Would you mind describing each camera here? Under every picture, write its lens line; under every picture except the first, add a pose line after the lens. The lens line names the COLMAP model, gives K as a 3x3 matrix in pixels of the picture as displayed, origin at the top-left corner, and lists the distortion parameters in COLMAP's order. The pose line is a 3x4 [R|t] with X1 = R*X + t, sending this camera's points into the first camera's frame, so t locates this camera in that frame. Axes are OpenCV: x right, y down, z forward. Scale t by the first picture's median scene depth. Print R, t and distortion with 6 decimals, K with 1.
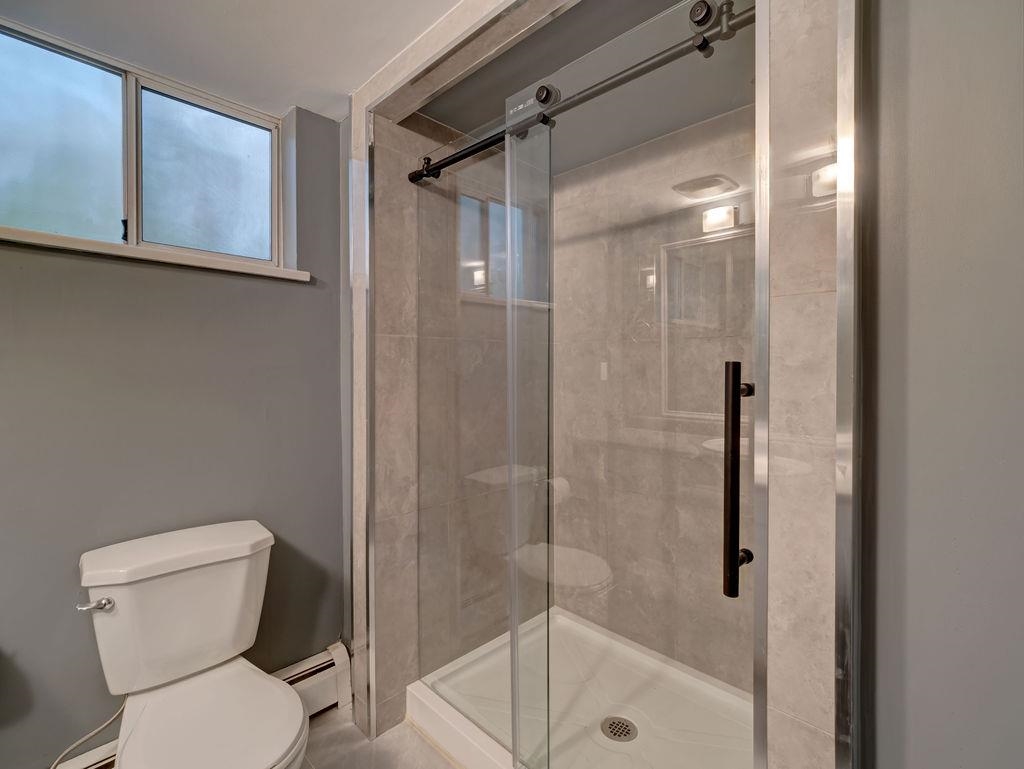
lens RADIAL K [[484.5, 0, 528.1], [0, 484.5, 372.6], [0, 0, 1]] dist [-0.002732, -0.001456]
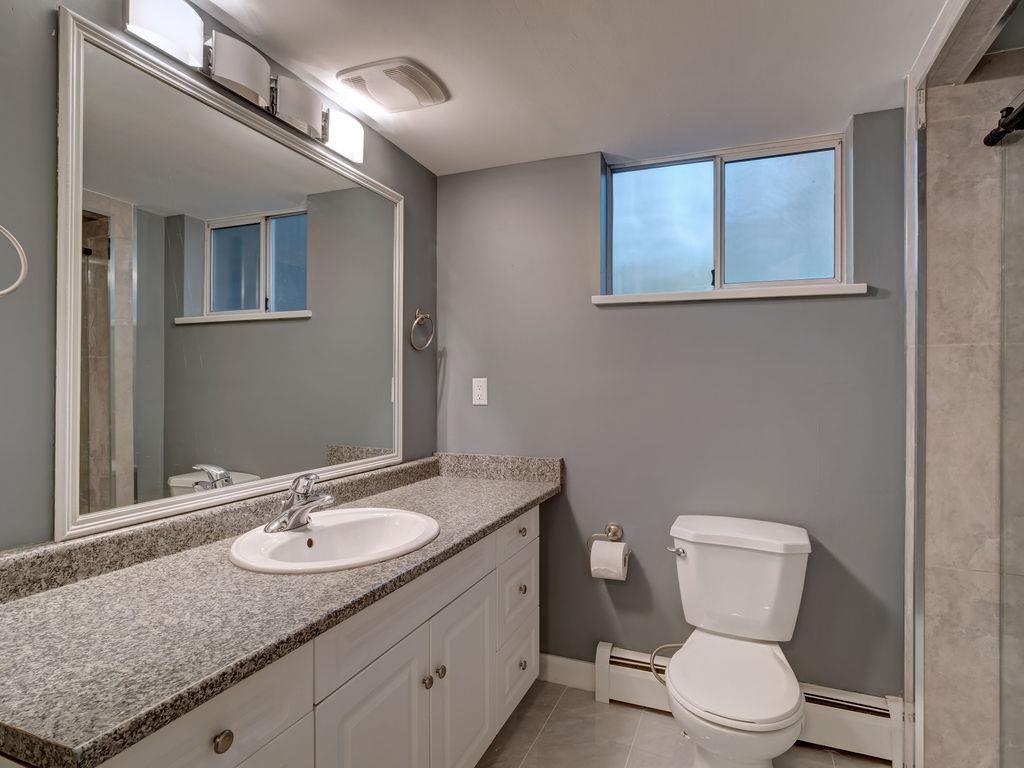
lens RADIAL K [[545.0, 0, 515.0], [0, 545.0, 382.7], [0, 0, 1]] dist [0.004139, 0.001834]
pose [[0.367088, -0.000987, -0.930186, 0.304693], [-0.016852, 0.999828, -0.007712, 0.006698], [0.930034, 0.018507, 0.367008, -0.026450]]
